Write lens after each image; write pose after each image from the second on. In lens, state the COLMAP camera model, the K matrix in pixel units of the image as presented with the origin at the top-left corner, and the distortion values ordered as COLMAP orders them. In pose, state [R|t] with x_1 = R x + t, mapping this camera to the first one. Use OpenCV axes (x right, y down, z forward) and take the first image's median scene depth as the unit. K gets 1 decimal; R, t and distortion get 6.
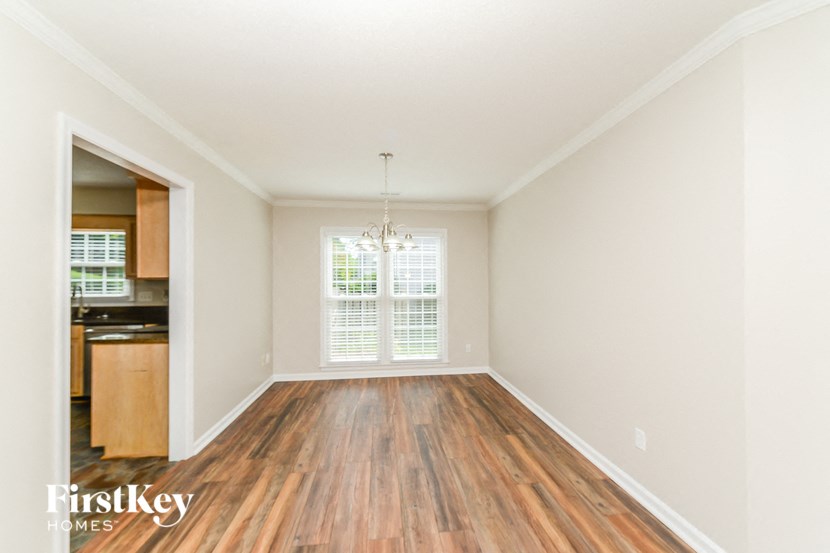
lens RADIAL K [[325.9, 0, 457.0], [0, 325.9, 291.0], [0, 0, 1]] dist [0.001736, -0.000659]
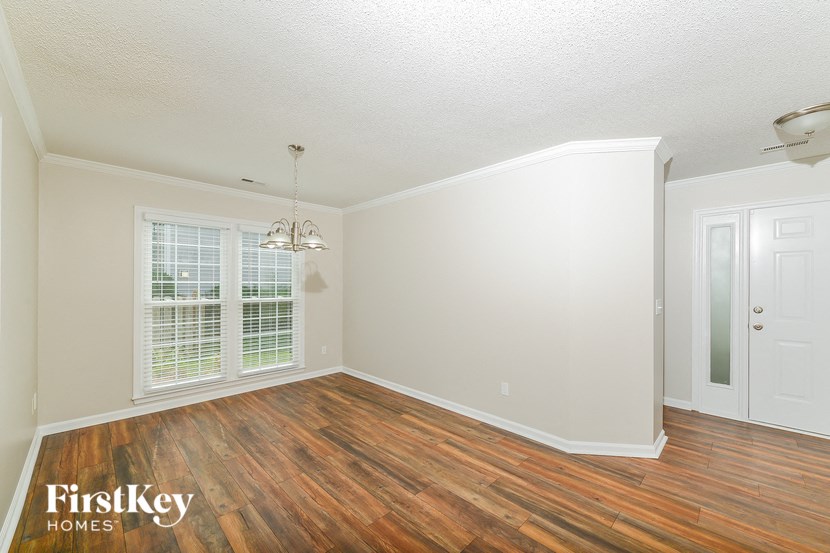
lens RADIAL K [[325.9, 0, 424.6], [0, 325.9, 295.2], [0, 0, 1]] dist [0.001736, -0.000659]
pose [[0.781976, -0.014572, 0.623138, -0.518840], [0.013012, 0.999890, 0.007054, 0.004682], [-0.623173, 0.002592, 0.782080, 0.035700]]
